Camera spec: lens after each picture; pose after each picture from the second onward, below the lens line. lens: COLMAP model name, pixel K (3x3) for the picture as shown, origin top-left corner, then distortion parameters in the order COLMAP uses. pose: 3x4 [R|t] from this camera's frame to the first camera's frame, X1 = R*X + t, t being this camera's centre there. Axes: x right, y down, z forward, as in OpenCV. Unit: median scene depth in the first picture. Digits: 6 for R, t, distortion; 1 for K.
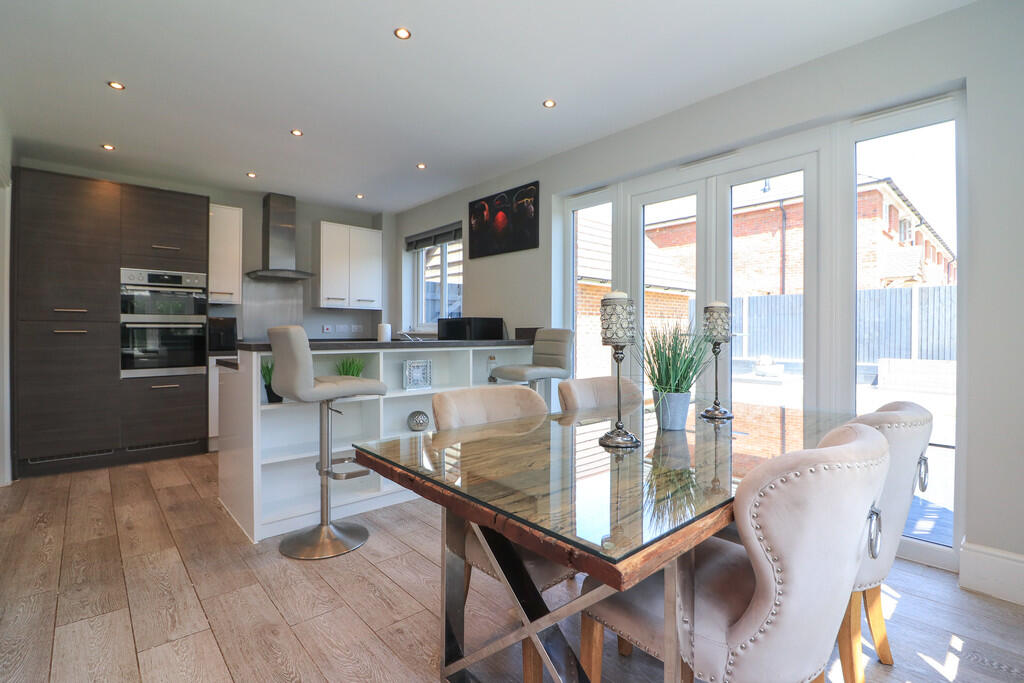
lens RADIAL K [[473.9, 0, 520.9], [0, 473.9, 335.4], [0, 0, 1]] dist [-0.006751, -0.009260]
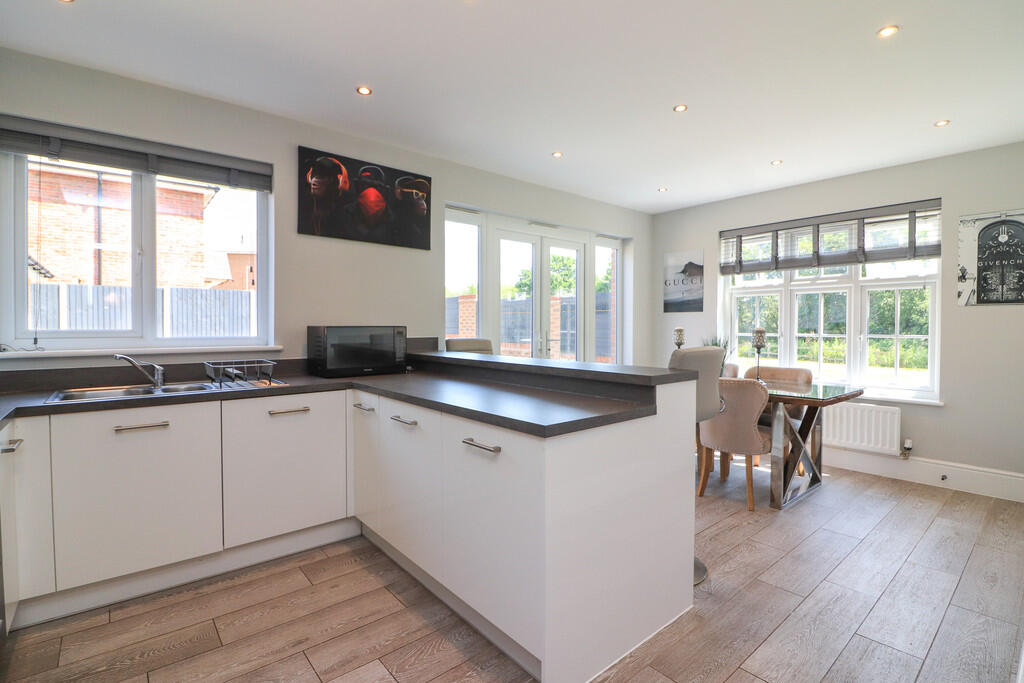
lens RADIAL K [[473.9, 0, 513.3], [0, 473.9, 335.6], [0, 0, 1]] dist [-0.006751, -0.009260]
pose [[0.041992, -0.023362, 0.998845, -0.801958], [0.005388, 0.999717, 0.023156, -0.036596], [-0.999103, 0.004409, 0.042106, 0.728306]]
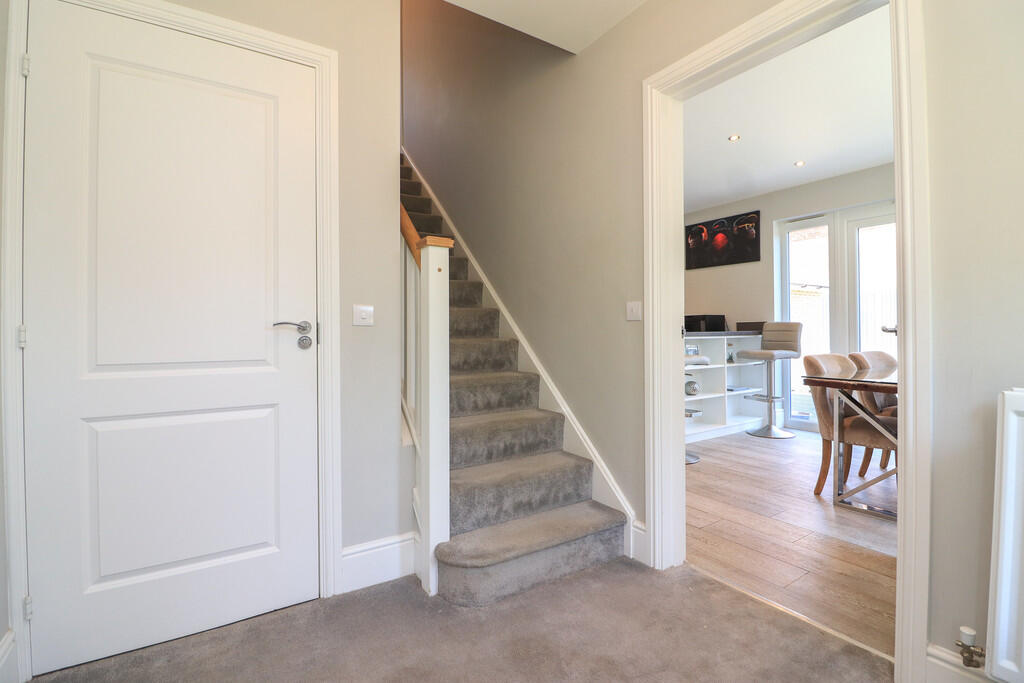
lens RADIAL K [[473.9, 0, 514.6], [0, 473.9, 332.9], [0, 0, 1]] dist [-0.006751, -0.009260]
pose [[0.986320, -0.010485, -0.164506, -0.384829], [0.009795, 0.999940, -0.005006, 0.013352], [0.164548, 0.003326, 0.986363, -0.373070]]
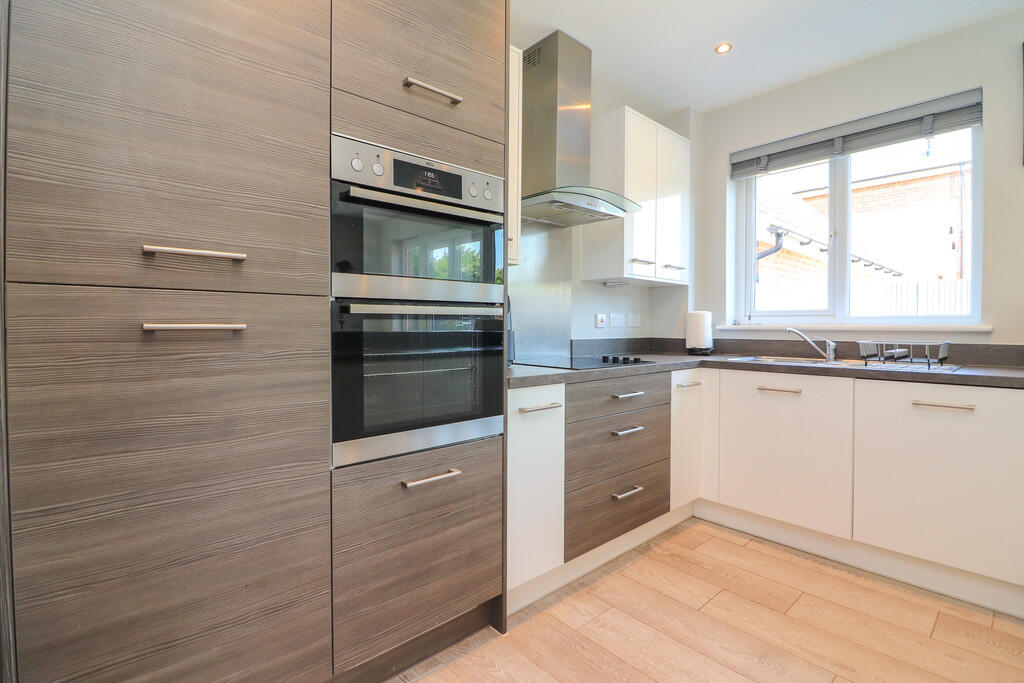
lens RADIAL K [[473.9, 0, 522.8], [0, 473.9, 335.4], [0, 0, 1]] dist [-0.006751, -0.009260]
pose [[0.999961, -0.002869, -0.008318, -0.631865], [0.002976, 0.999913, 0.012867, -0.005652], [0.008281, -0.012891, 0.999883, 0.591124]]
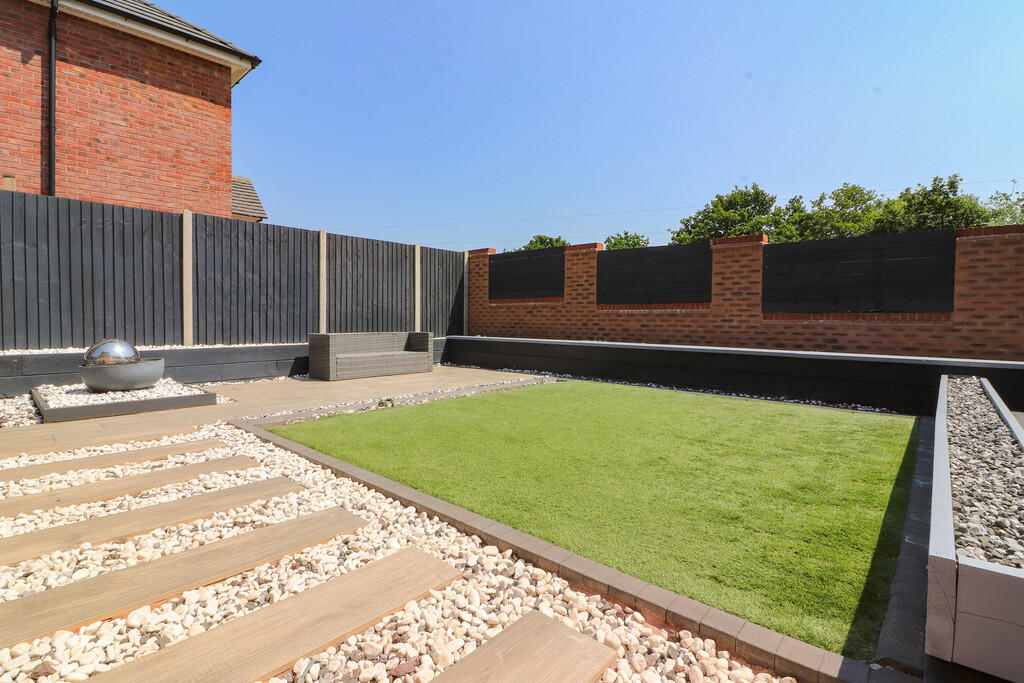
lens RADIAL K [[473.9, 0, 508.3], [0, 473.9, 333.6], [0, 0, 1]] dist [-0.006751, -0.009260]
pose [[-0.083503, -0.038352, 0.995769, 0.232914], [-0.000994, 0.999262, 0.038403, 0.058250], [-0.996507, 0.002216, -0.083480, 1.928247]]
